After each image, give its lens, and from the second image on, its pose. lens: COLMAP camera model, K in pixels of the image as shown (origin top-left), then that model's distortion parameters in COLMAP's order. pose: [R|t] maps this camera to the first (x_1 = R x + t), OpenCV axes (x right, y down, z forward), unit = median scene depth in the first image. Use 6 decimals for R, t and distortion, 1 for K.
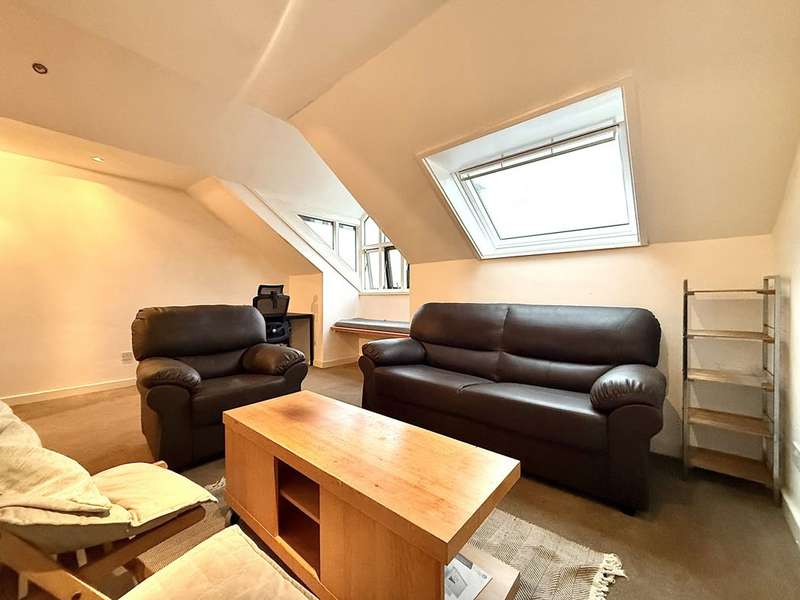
lens RADIAL K [[317.5, 0, 398.9], [0, 317.5, 299.1], [0, 0, 1]] dist [-0.000056, -0.000010]
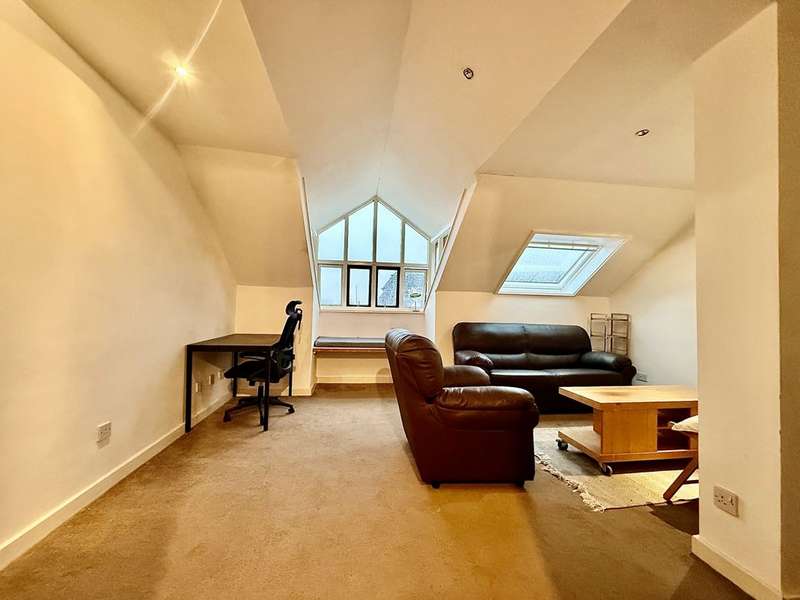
lens RADIAL K [[317.5, 0, 399.4], [0, 317.5, 301.2], [0, 0, 1]] dist [-0.000056, -0.000010]
pose [[0.646882, 0.041815, 0.761443, -0.783626], [-0.016921, 0.999037, -0.040488, -0.011899], [-0.762403, 0.013307, 0.646966, 0.243456]]
